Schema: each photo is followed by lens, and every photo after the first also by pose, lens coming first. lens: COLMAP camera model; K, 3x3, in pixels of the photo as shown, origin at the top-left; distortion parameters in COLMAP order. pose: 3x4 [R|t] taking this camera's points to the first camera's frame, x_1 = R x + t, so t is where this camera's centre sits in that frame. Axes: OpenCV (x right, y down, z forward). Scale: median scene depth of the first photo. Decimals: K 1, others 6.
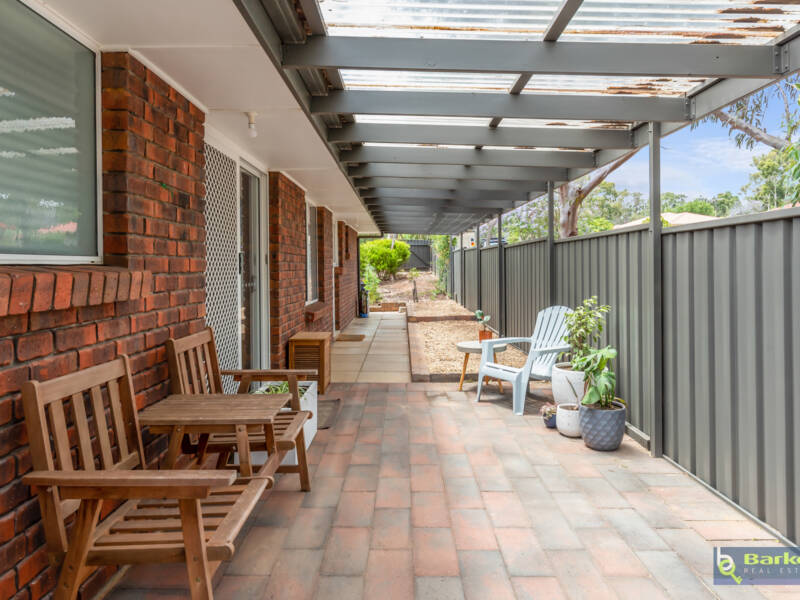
lens RADIAL K [[519.7, 0, 400.9], [0, 519.7, 299.4], [0, 0, 1]] dist [0.001217, 0.000177]
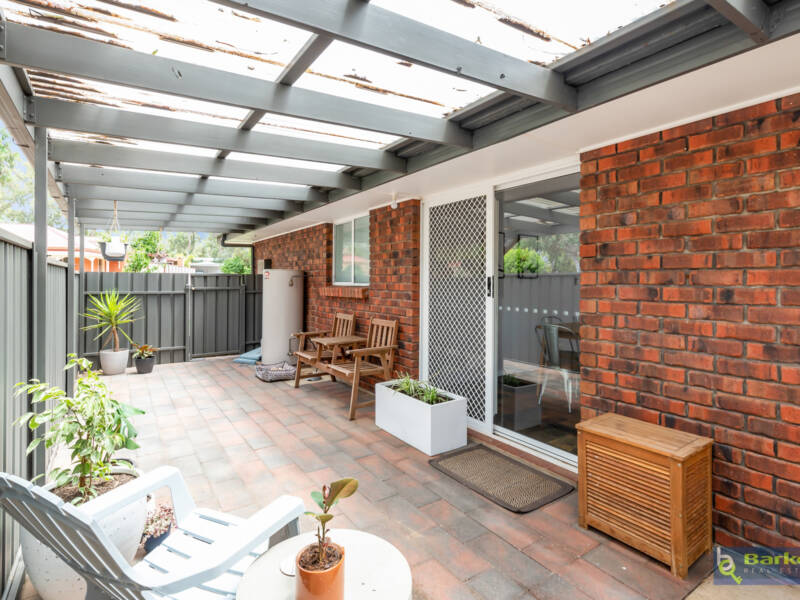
lens RADIAL K [[427.2, 0, 388.6], [0, 427.2, 266.2], [0, 0, 1]] dist [0.003017, -0.000222]
pose [[-0.841640, -0.004630, -0.540018, 0.507924], [-0.022961, 0.999366, 0.027216, -0.187407], [0.539550, 0.035305, -0.841213, 2.390371]]
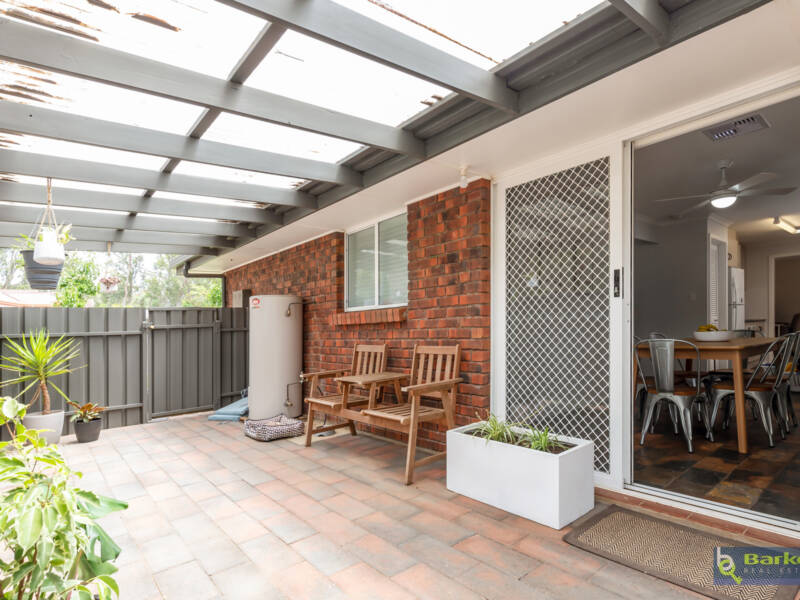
lens RADIAL K [[446.5, 0, 401.6], [0, 446.5, 300.6], [0, 0, 1]] dist [0.001929, -0.005715]
pose [[-0.771139, 0.005543, -0.636643, 0.533778], [0.008757, 0.999960, -0.001901, -0.067094], [0.636607, -0.007041, -0.771156, 1.940029]]
